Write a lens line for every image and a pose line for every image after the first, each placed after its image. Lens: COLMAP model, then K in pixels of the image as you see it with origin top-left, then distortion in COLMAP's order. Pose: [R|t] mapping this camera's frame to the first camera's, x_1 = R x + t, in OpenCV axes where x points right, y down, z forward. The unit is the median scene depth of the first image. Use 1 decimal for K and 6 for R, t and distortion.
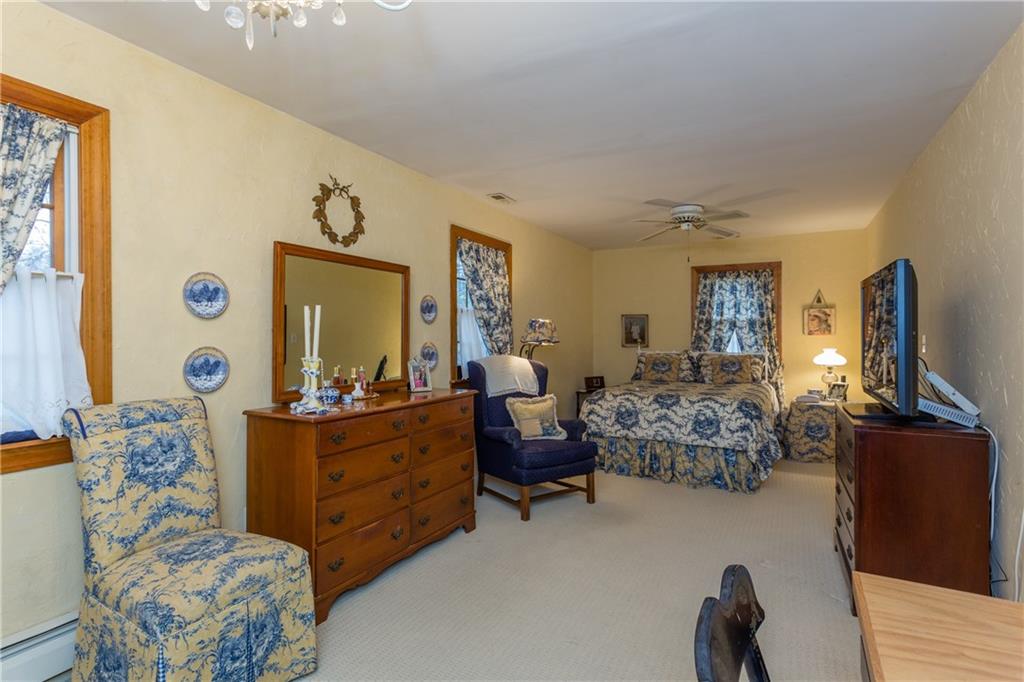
lens RADIAL K [[503.5, 0, 511.5], [0, 503.5, 336.0], [0, 0, 1]] dist [0.001493, 0.000640]
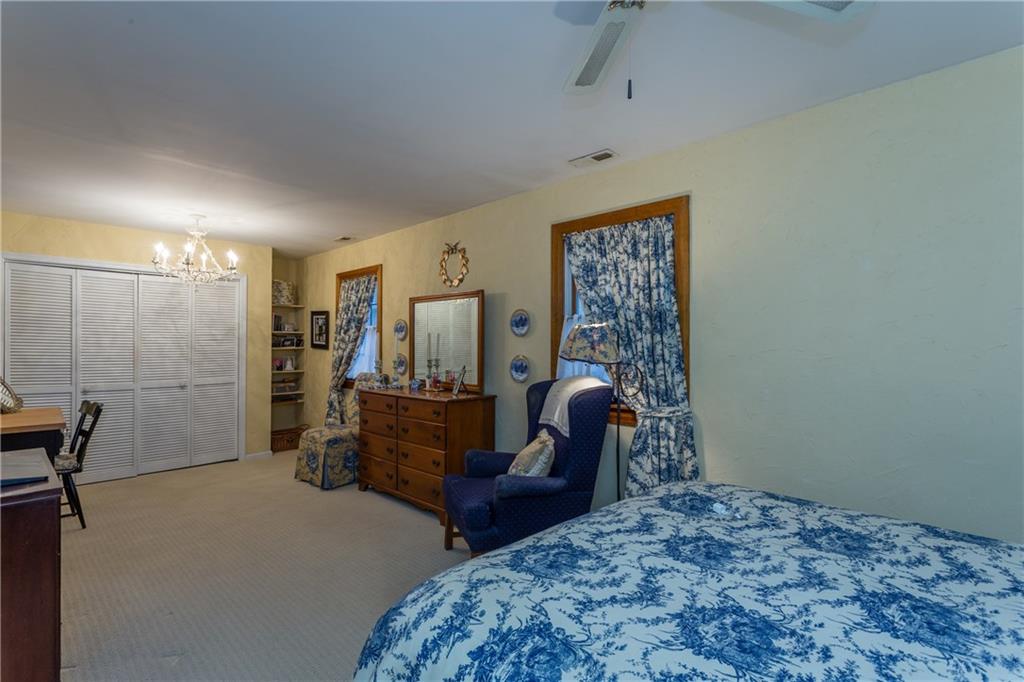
lens RADIAL K [[505.8, 0, 512.0], [0, 505.8, 341.0], [0, 0, 1]] dist [0.001205, 0.000265]
pose [[-0.289653, -0.011083, -0.957068, 0.920654], [-0.005106, 0.999937, -0.010034, -0.006687], [0.957118, 0.001980, -0.289691, 1.436255]]
